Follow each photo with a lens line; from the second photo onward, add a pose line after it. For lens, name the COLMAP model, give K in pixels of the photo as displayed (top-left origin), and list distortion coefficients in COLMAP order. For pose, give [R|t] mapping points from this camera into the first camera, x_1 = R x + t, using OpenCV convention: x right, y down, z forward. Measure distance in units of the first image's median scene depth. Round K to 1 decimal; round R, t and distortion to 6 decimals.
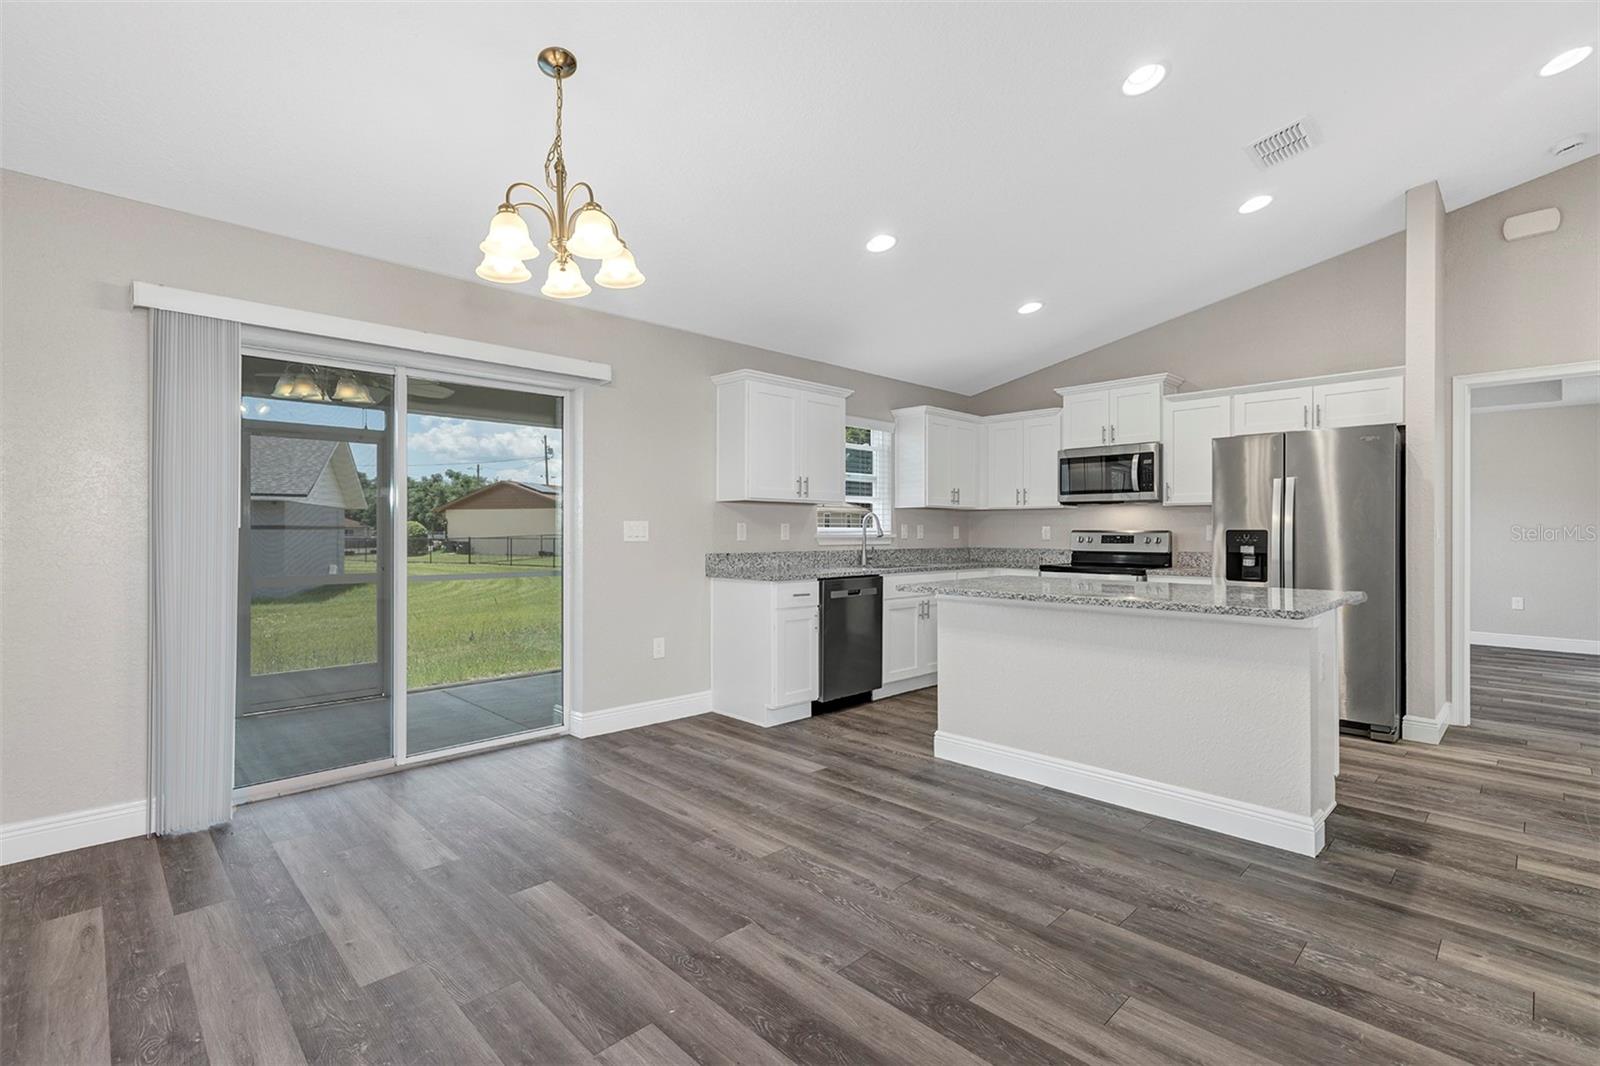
lens RADIAL K [[728.1, 0, 797.6], [0, 728.1, 531.9], [0, 0, 1]] dist [0.009903, -0.000089]
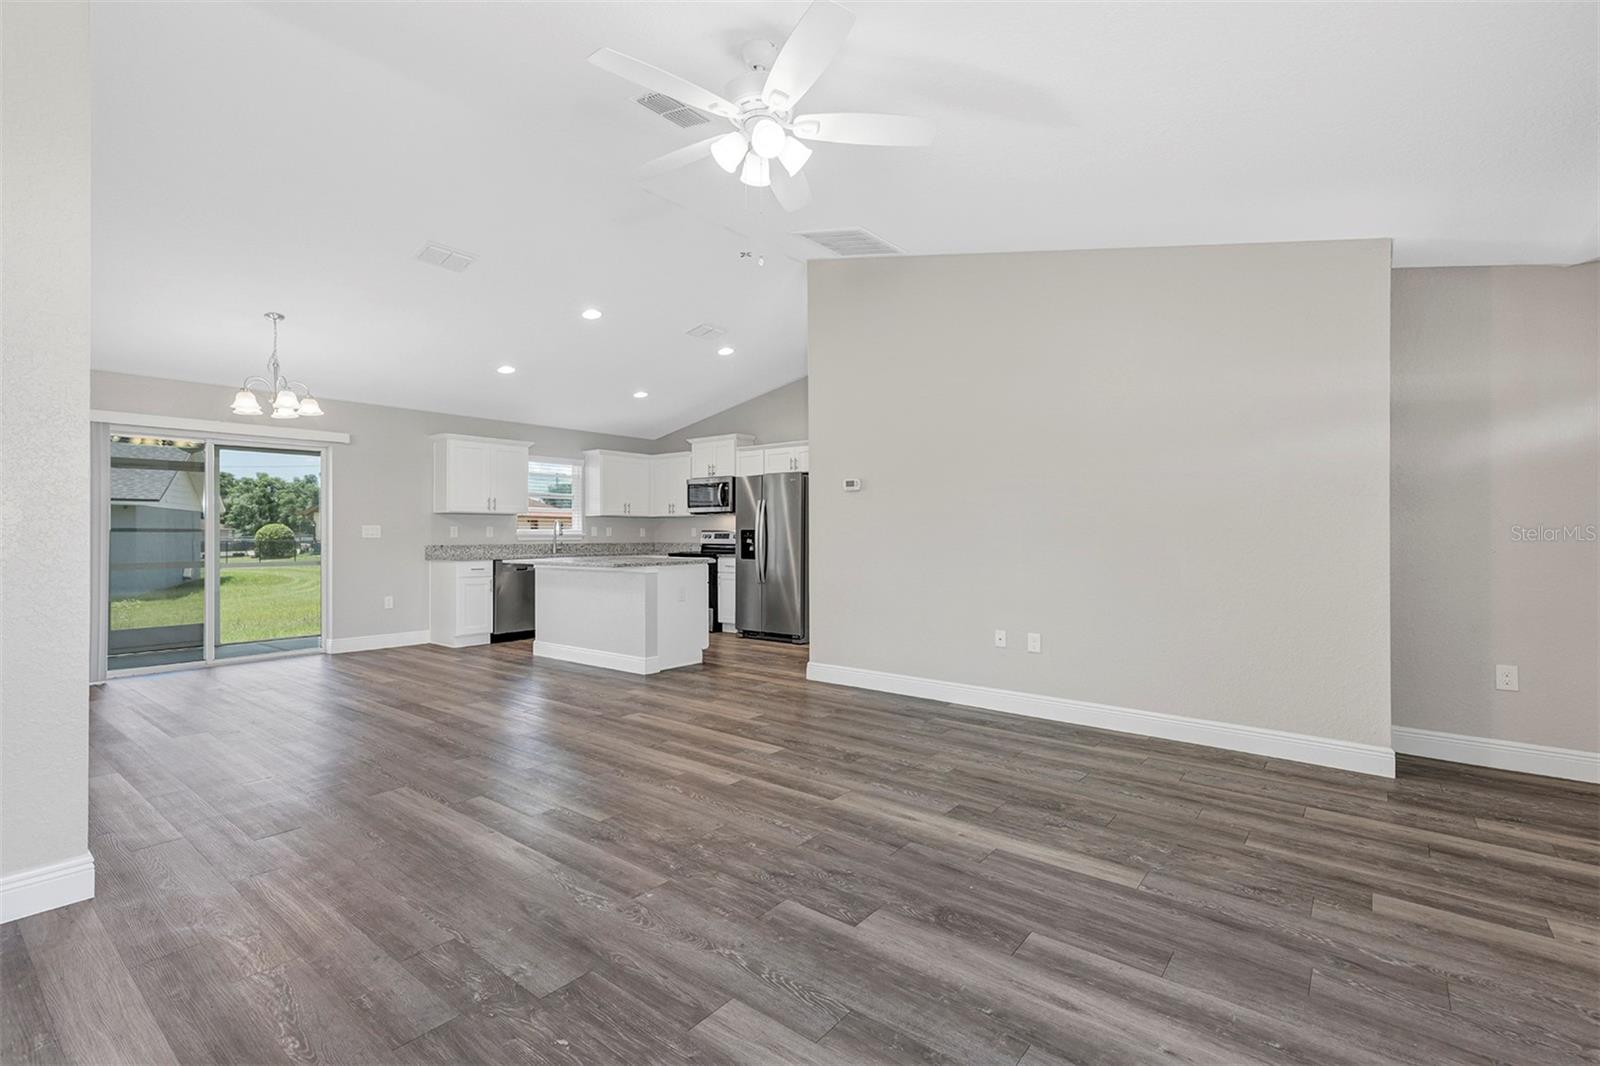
lens RADIAL K [[717.7, 0, 796.6], [0, 717.7, 535.0], [0, 0, 1]] dist [0.006978, -0.000058]
pose [[0.991673, -0.003935, 0.128724, 0.516018], [0.003613, 0.999990, 0.002731, 0.005447], [-0.128734, -0.002243, 0.991677, -0.731867]]
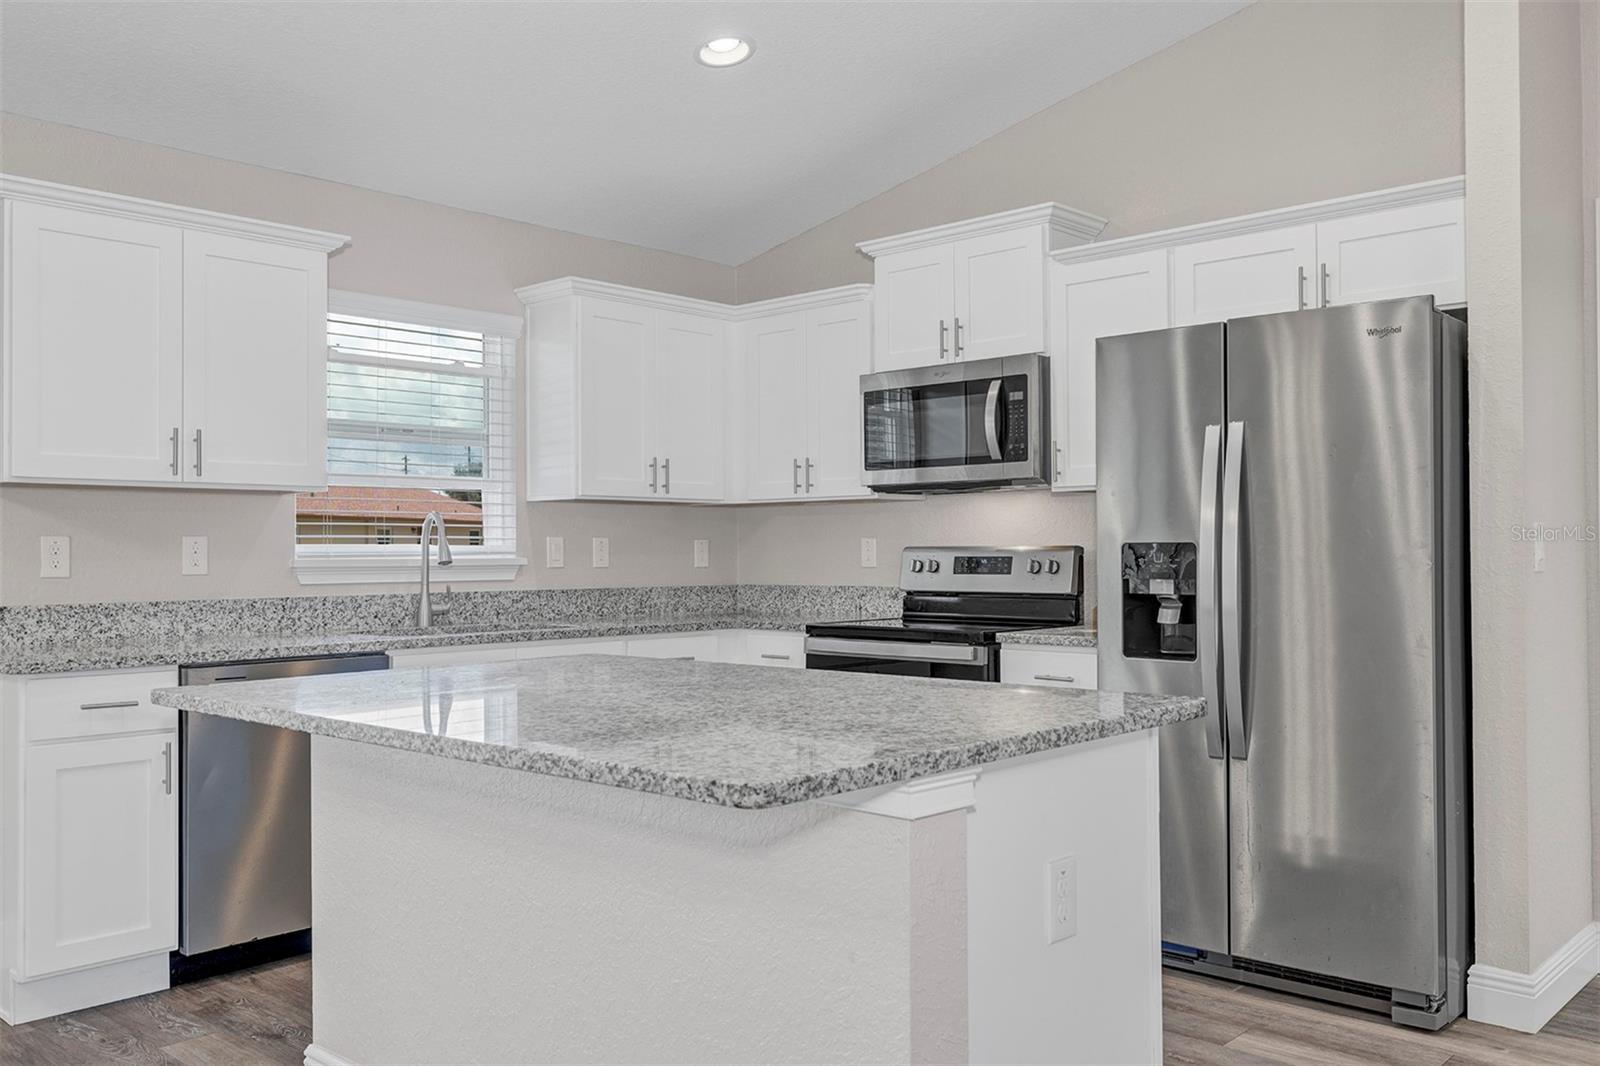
lens RADIAL K [[1328.6, 0, 797.0], [0, 1328.6, 542.0], [0, 0, 1]] dist [0.003229, 0.010691]
pose [[0.998838, -0.008122, 0.047496, 0.363129], [0.008472, 0.999938, -0.007162, 0.000679], [-0.047435, 0.007556, 0.998846, 0.208839]]
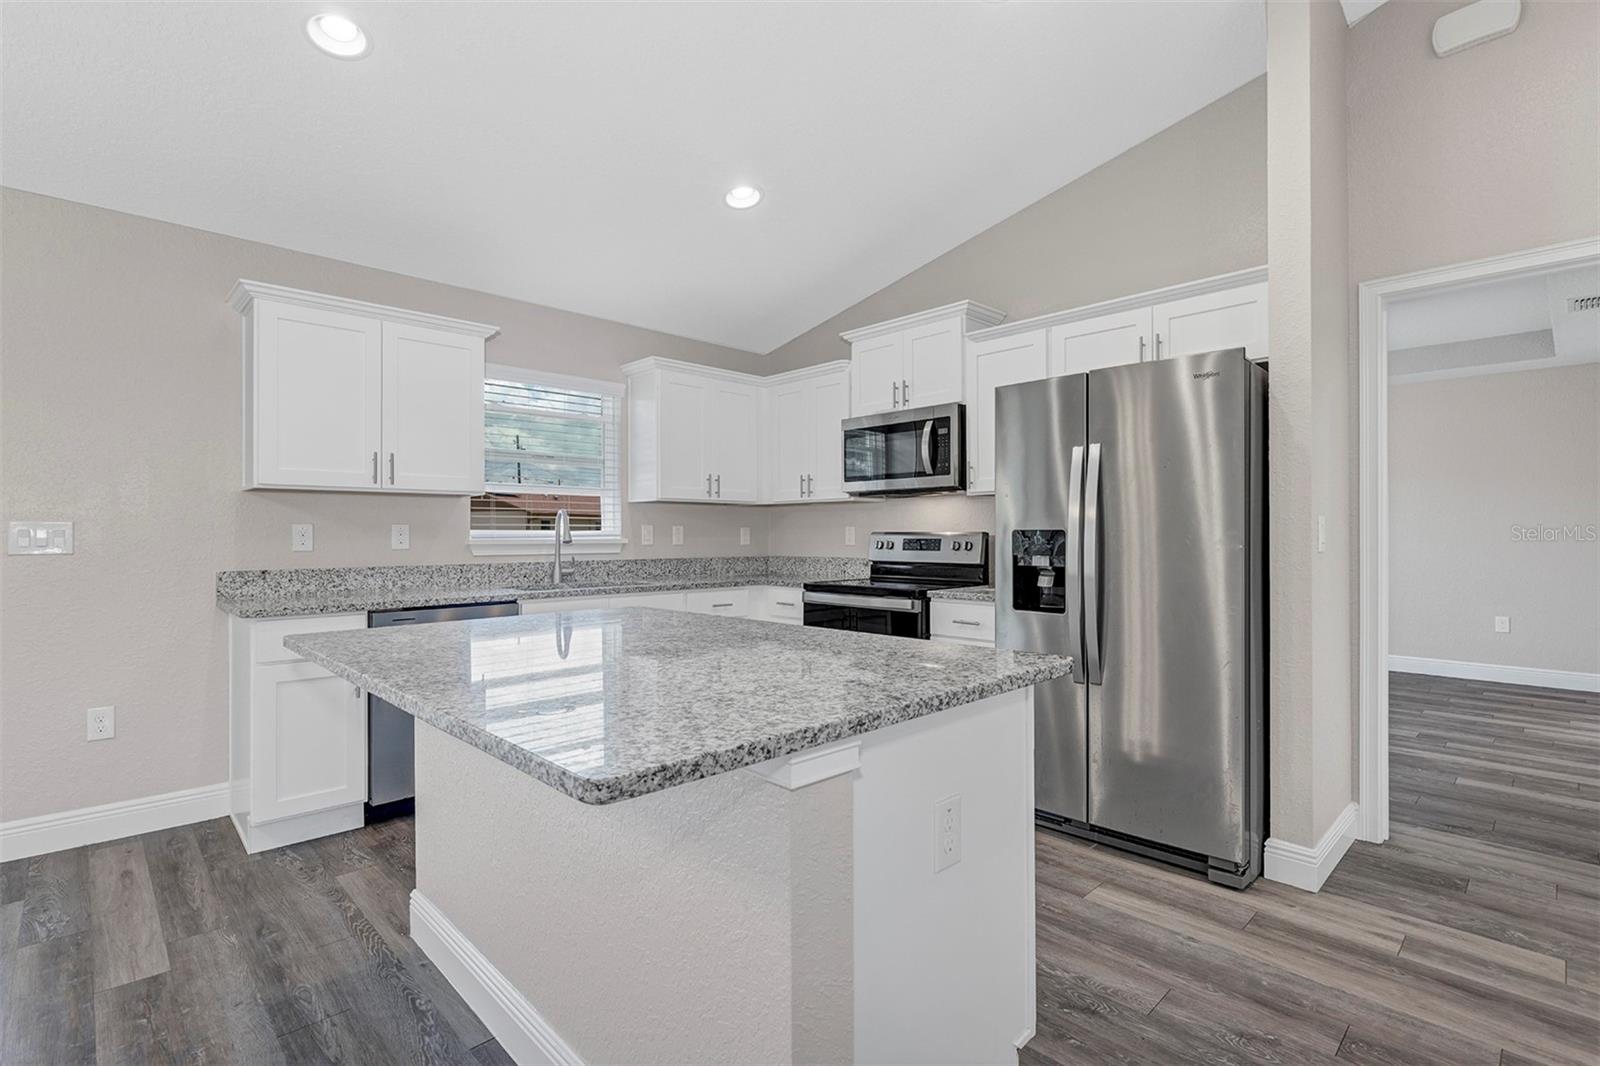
lens RADIAL K [[749.9, 0, 795.7], [0, 749.9, 537.0], [0, 0, 1]] dist [0.000085, 0.000395]
pose [[0.999968, -0.005713, -0.005614, 0.415717], [0.005727, 0.999980, 0.002571, 0.000419], [0.005600, -0.002603, 0.999981, 0.358849]]
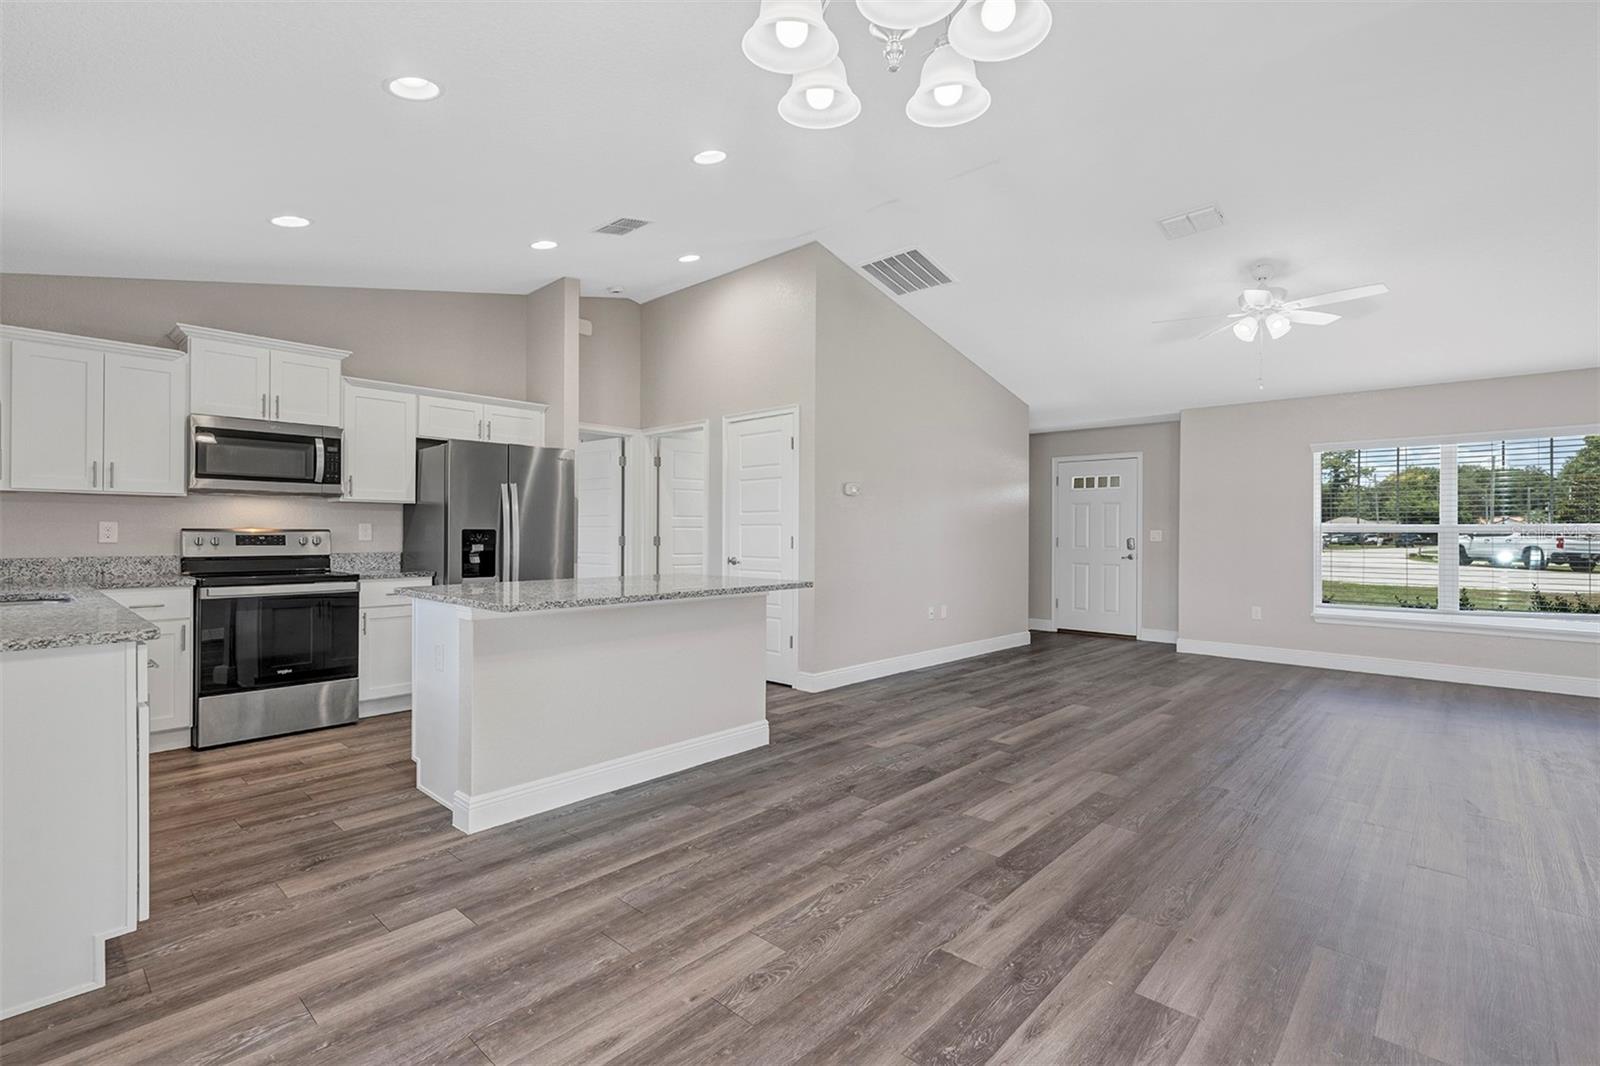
lens RADIAL K [[727.4, 0, 792.5], [0, 727.4, 530.2], [0, 0, 1]] dist [0.007955, 0.000392]
pose [[-0.045237, 0.003243, 0.998971, -0.482597], [-0.002025, 0.999992, -0.003338, 0.000948], [-0.998974, -0.002174, -0.045230, 0.600446]]
